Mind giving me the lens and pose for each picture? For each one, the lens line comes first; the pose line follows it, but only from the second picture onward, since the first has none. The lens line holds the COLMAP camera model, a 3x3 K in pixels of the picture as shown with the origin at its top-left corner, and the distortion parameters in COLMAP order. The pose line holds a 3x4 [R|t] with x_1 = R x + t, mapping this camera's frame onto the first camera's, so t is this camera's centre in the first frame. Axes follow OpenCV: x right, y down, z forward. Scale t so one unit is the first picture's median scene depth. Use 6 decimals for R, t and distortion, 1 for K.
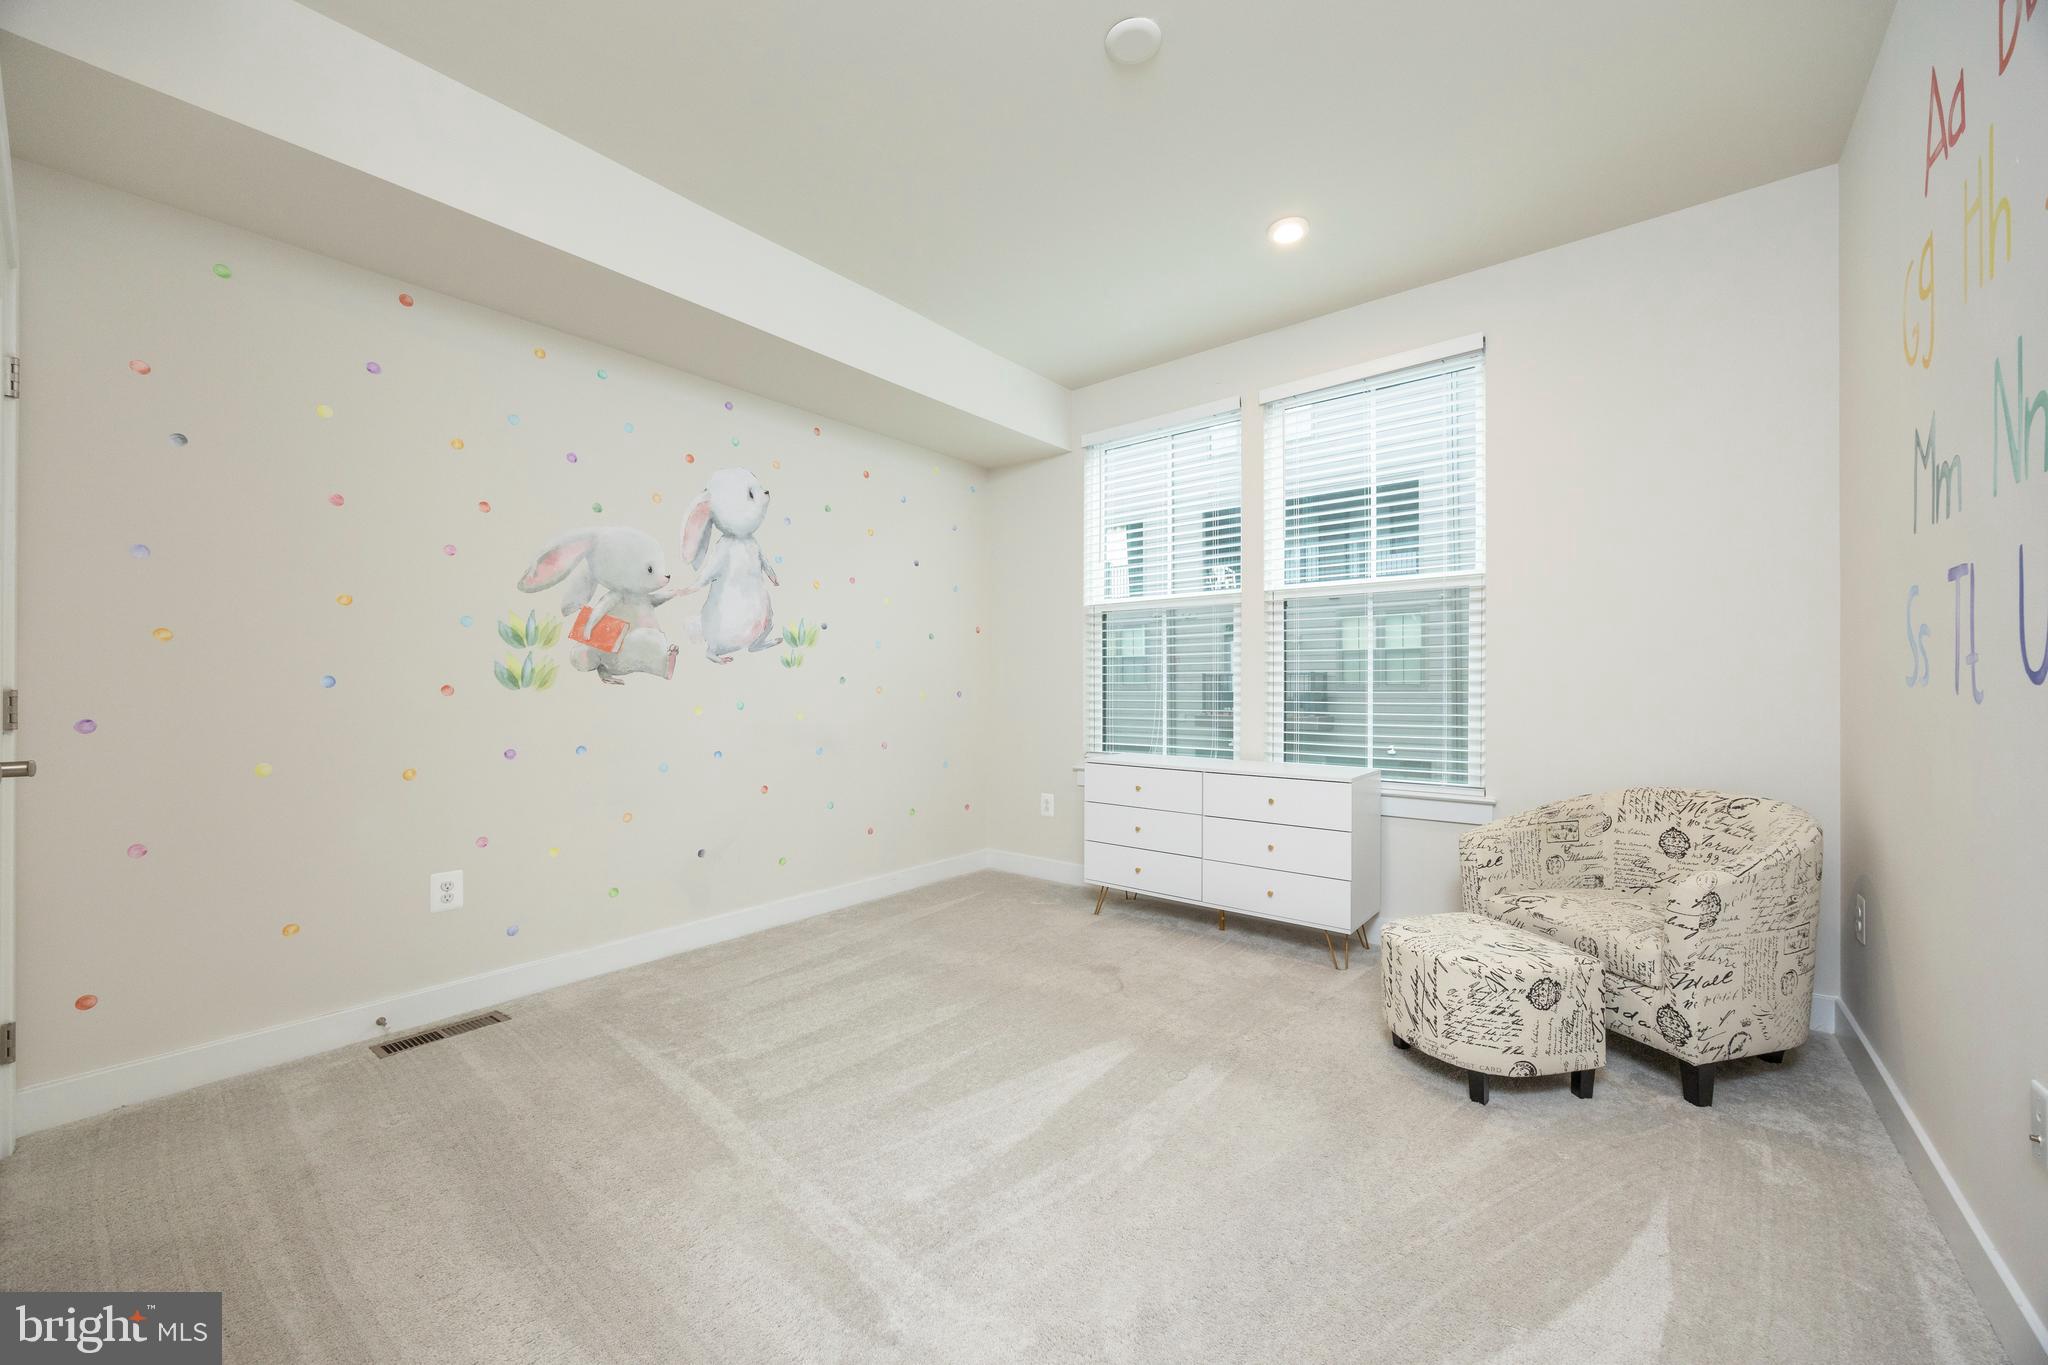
lens RADIAL K [[779.6, 0, 1024.2], [0, 779.6, 685.5], [0, 0, 1]] dist [-0.003653, -0.000706]
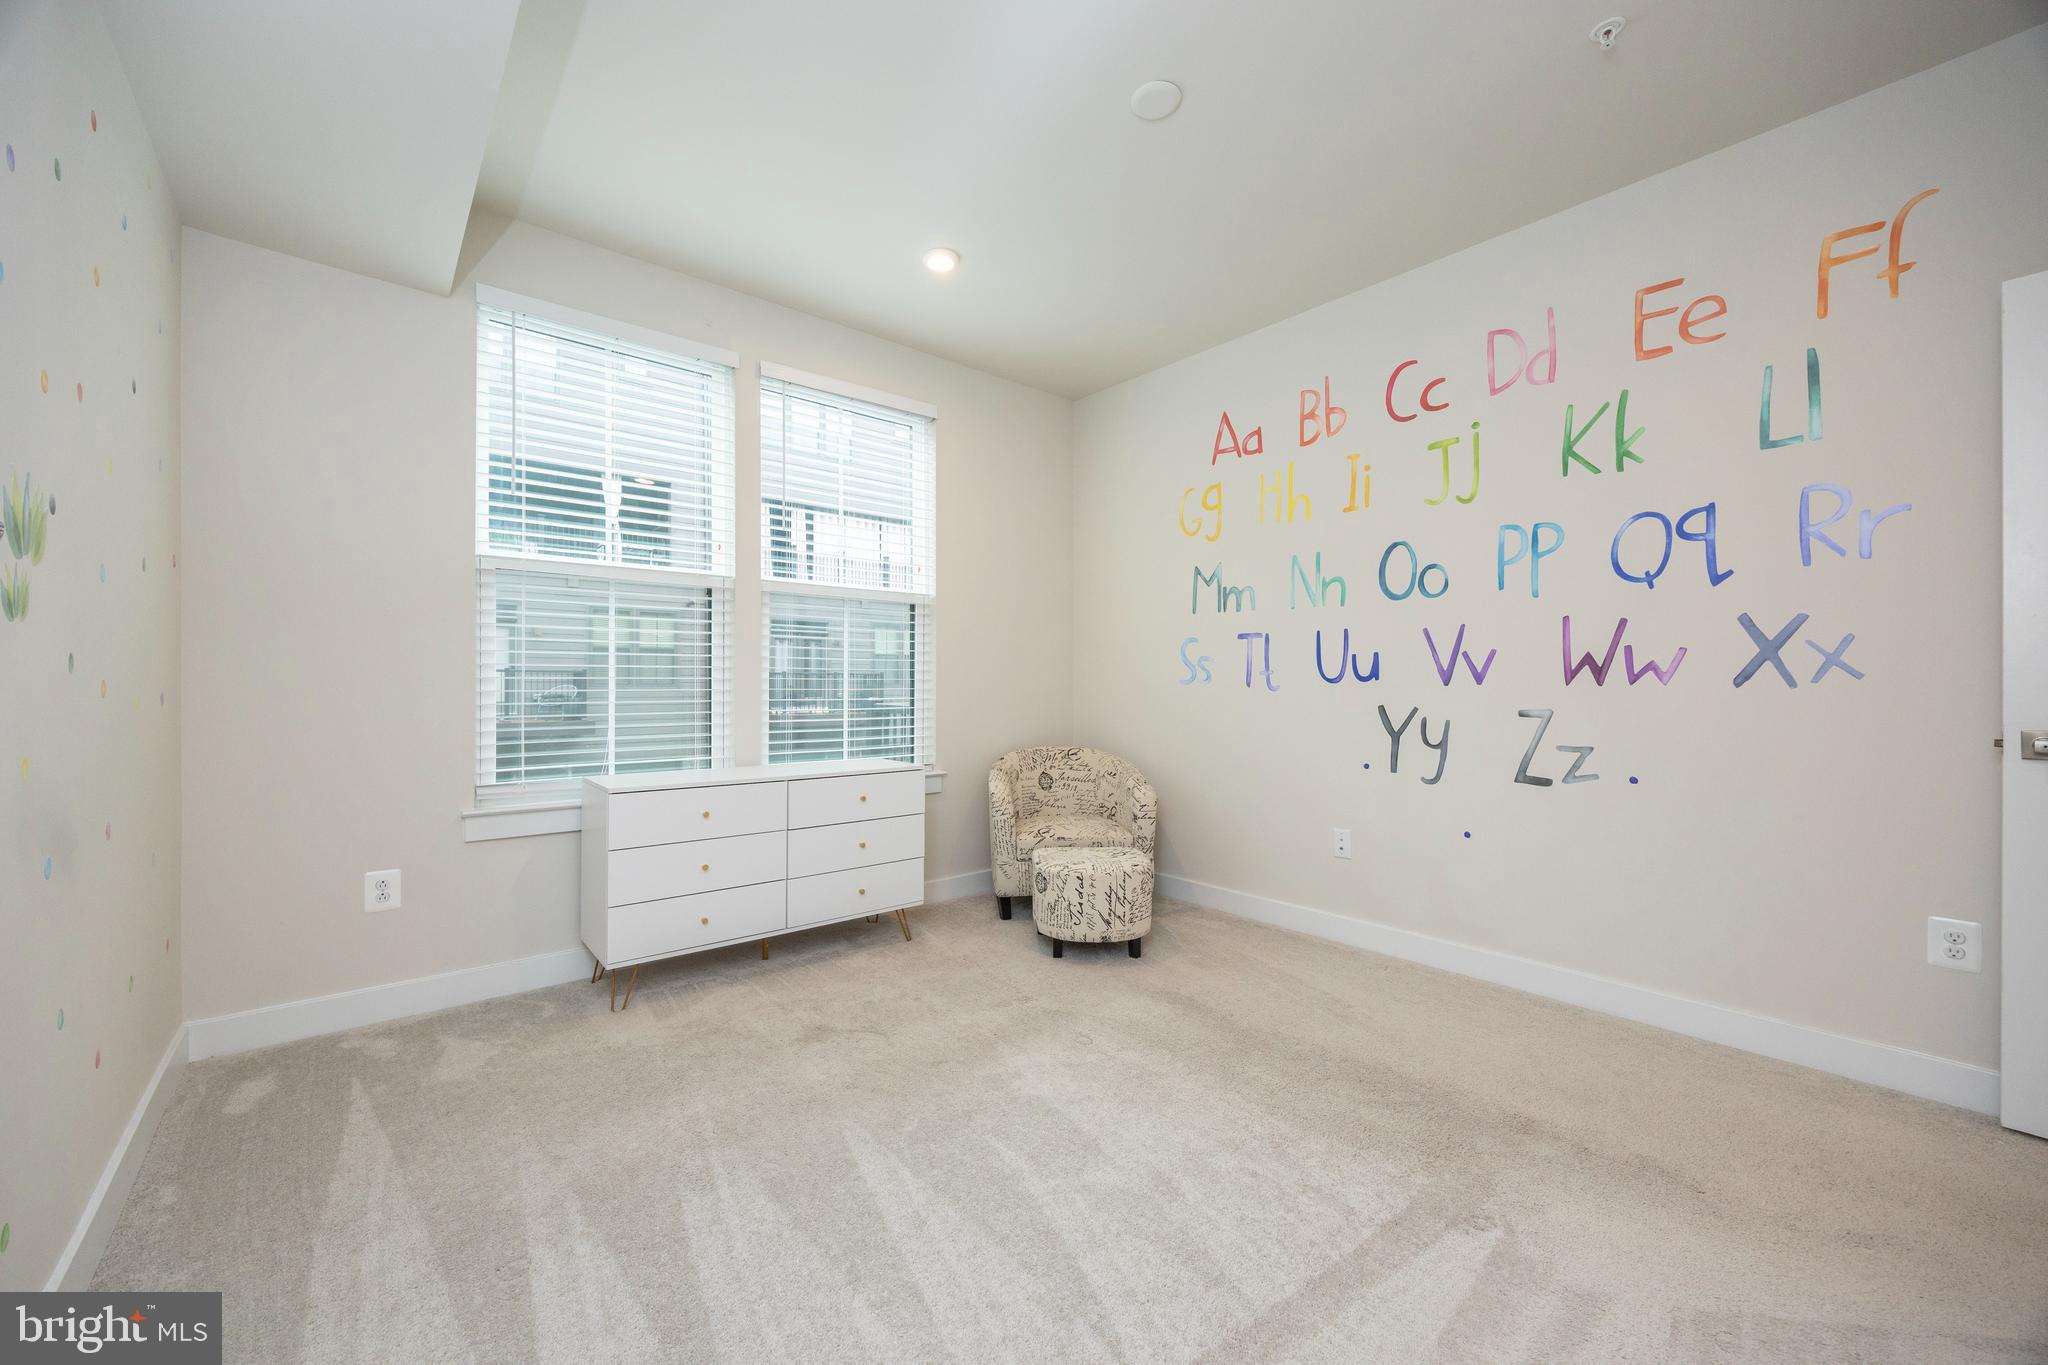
lens RADIAL K [[779.6, 0, 1009.5], [0, 779.6, 686.4], [0, 0, 1]] dist [-0.003653, -0.000706]
pose [[0.192424, -0.004271, 0.981303, -0.668373], [-0.002781, 0.999984, 0.004897, -0.001865], [-0.981308, -0.003671, 0.192409, 0.662878]]
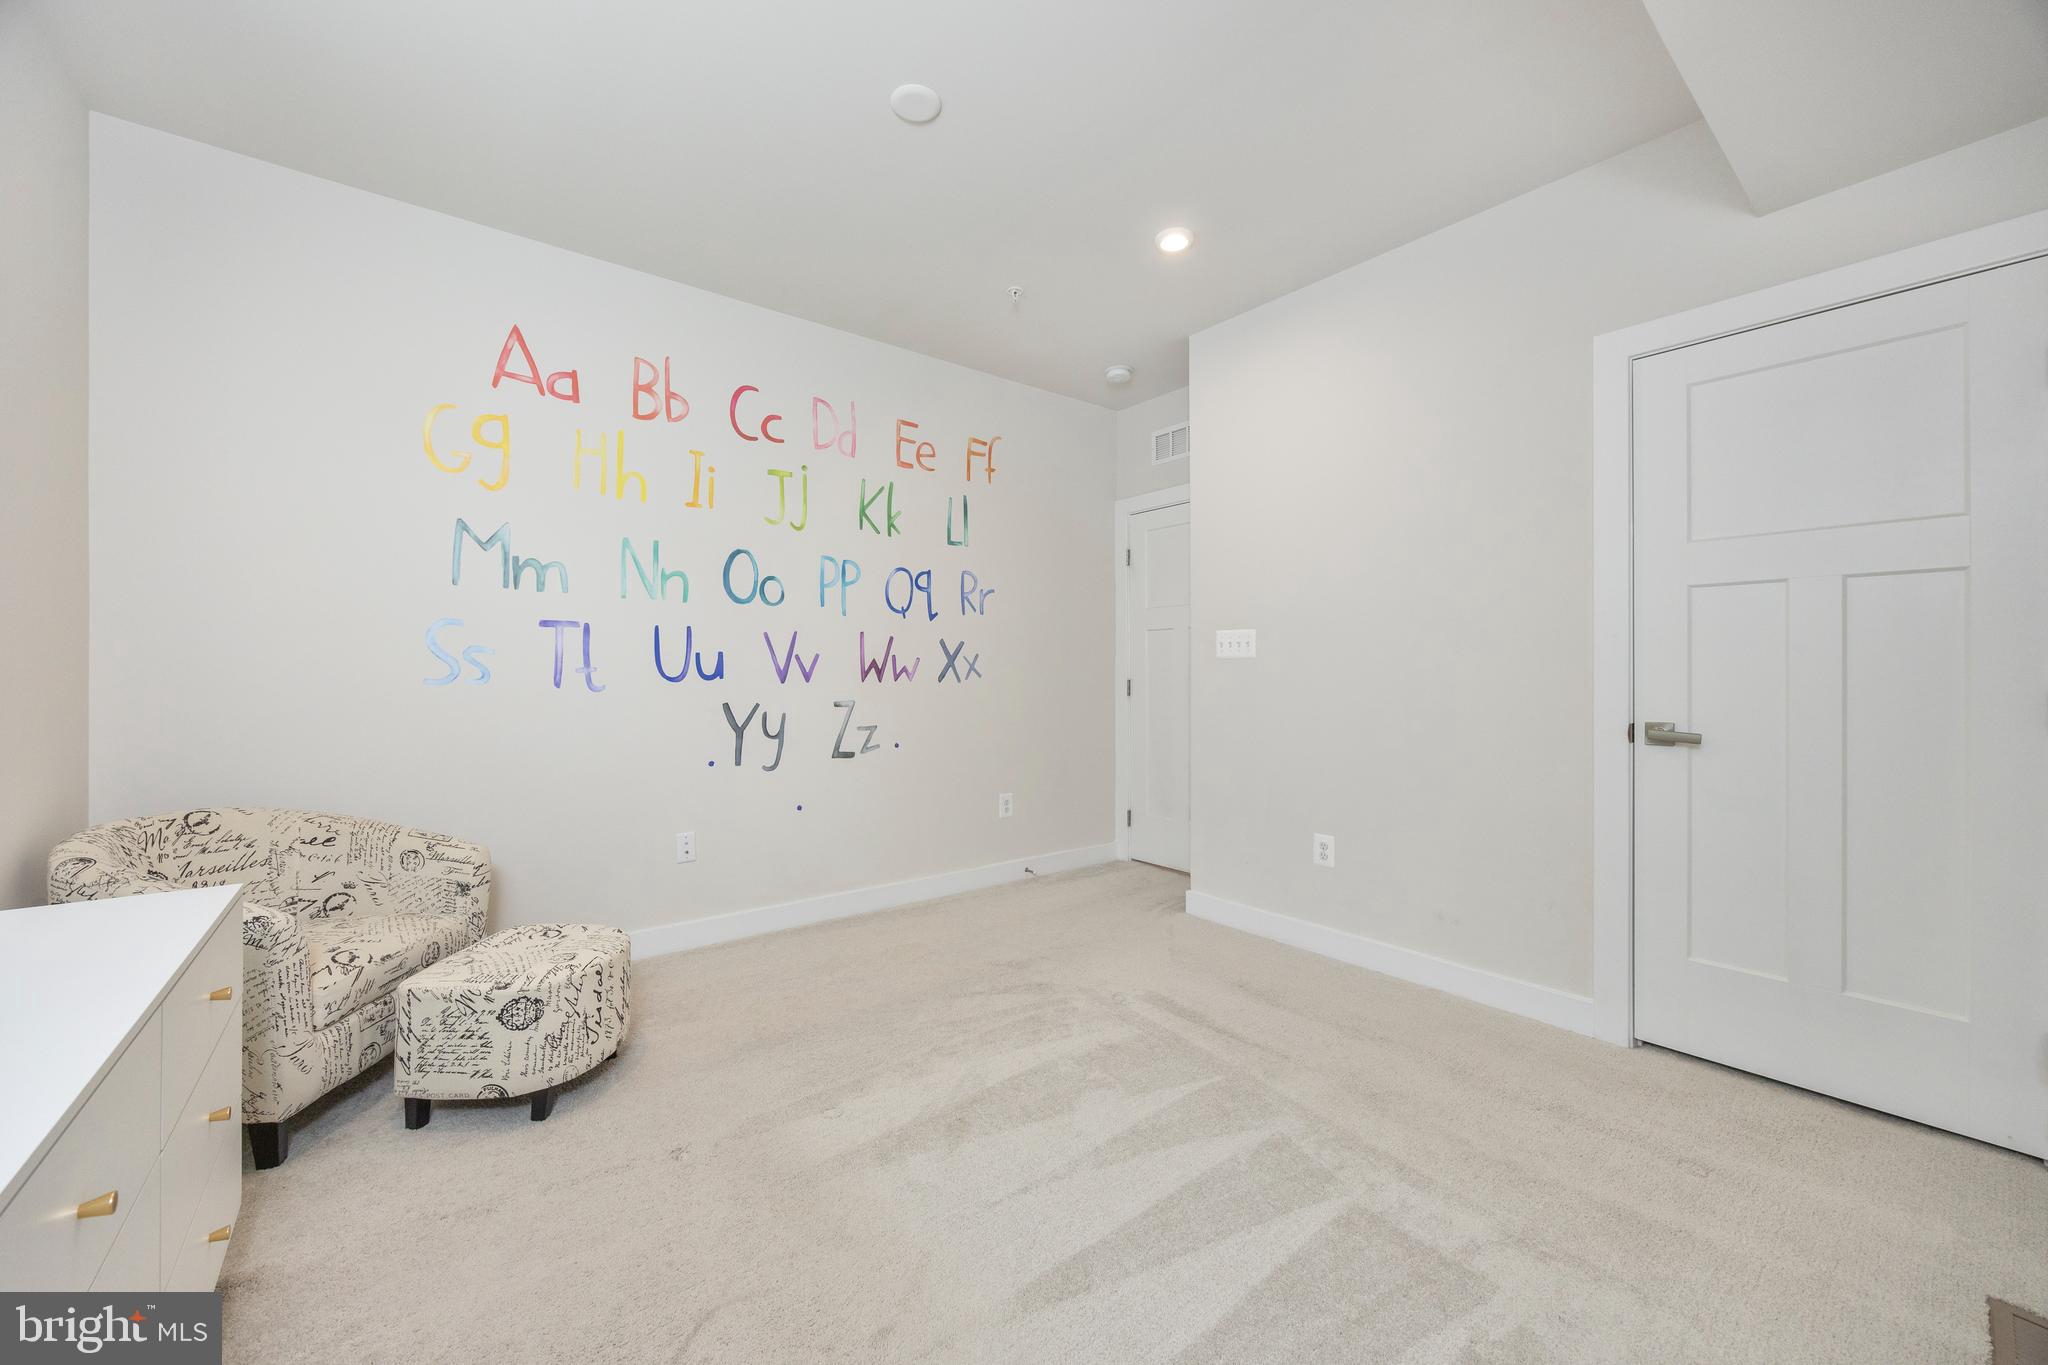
lens RADIAL K [[779.6, 0, 1031.0], [0, 779.6, 670.6], [0, 0, 1]] dist [-0.003653, -0.000706]
pose [[-0.977675, -0.000738, 0.210122, -0.170886], [-0.001692, 0.999989, -0.004362, -0.014328], [-0.210116, -0.004620, -0.977665, 1.377578]]
